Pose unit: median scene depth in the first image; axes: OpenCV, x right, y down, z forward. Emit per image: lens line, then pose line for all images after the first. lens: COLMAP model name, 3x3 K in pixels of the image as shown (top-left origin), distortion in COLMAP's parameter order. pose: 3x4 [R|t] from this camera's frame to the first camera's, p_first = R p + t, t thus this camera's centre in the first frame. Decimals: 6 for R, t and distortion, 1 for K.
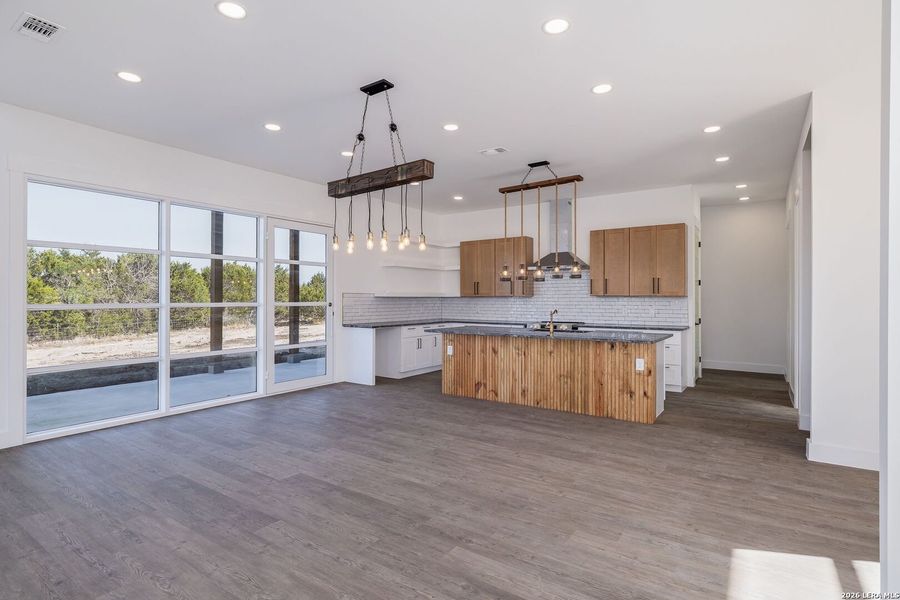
lens RADIAL K [[452.9, 0, 427.3], [0, 452.9, 295.4], [0, 0, 1]] dist [-0.007465, 0.000774]
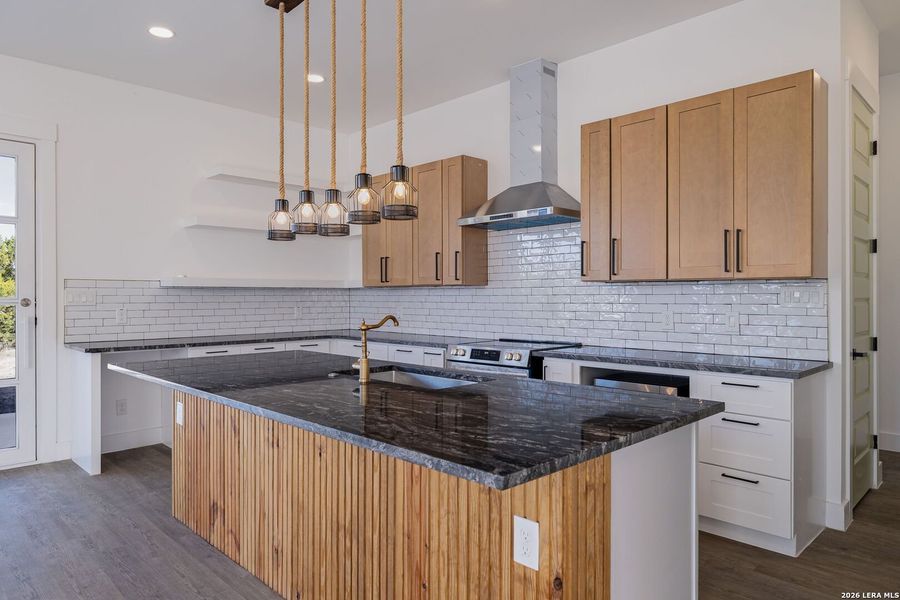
lens RADIAL K [[573.8, 0, 438.8], [0, 573.8, 296.4], [0, 0, 1]] dist [-0.003057, -0.003577]
pose [[0.987146, -0.001981, -0.159806, 0.395129], [0.003221, 0.999967, 0.007503, 0.013230], [0.159786, -0.007922, 0.987120, 0.571160]]
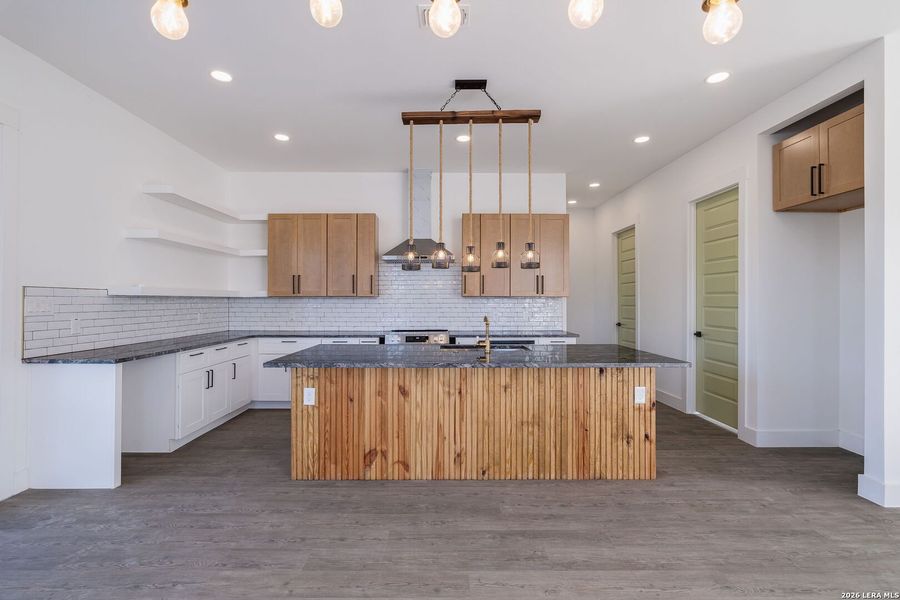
lens RADIAL K [[412.2, 0, 436.9], [0, 412.2, 296.0], [0, 0, 1]] dist [-0.006081, 0.001548]
pose [[0.806016, 0.007210, 0.591849, -0.126646], [-0.004937, 0.999973, -0.005458, 0.005669], [-0.591872, 0.001477, 0.806030, 0.565639]]
